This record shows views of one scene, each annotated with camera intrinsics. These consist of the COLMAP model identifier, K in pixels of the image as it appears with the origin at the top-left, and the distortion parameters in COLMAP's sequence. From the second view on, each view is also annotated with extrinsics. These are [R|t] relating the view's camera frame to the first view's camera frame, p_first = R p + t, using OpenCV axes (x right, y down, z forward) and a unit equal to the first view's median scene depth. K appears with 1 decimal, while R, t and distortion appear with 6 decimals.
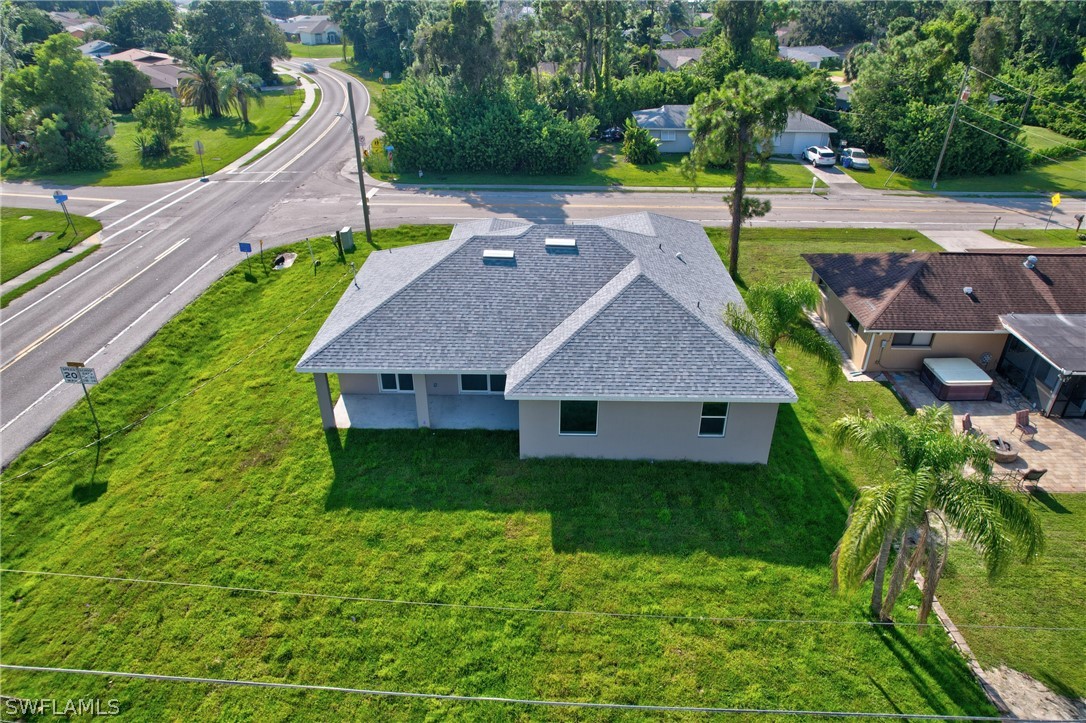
lens RADIAL K [[689.4, 0, 543.0], [0, 689.4, 361.5], [0, 0, 1]] dist [-0.081582, 0.071937]
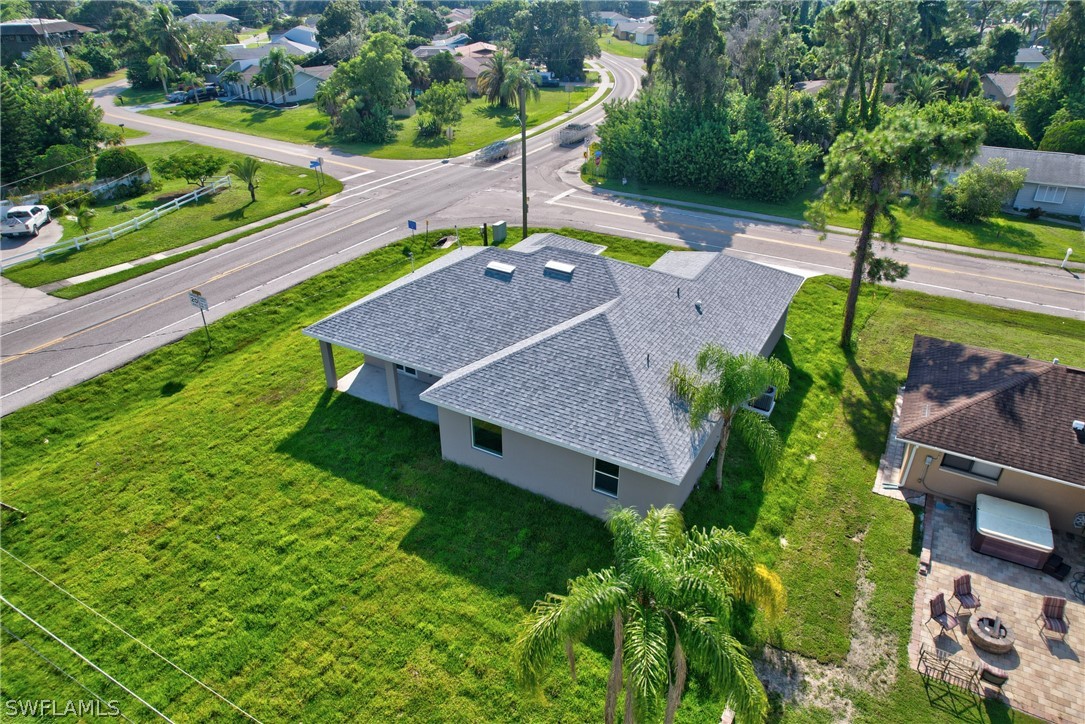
lens RADIAL K [[688.8, 0, 542.5], [0, 688.8, 362.0], [0, 0, 1]] dist [-0.081582, 0.071937]
pose [[0.882818, 0.231789, -0.408542, 0.280345], [-0.231905, 0.971451, 0.050036, -0.051949], [0.408476, 0.050570, 0.911367, 0.050100]]
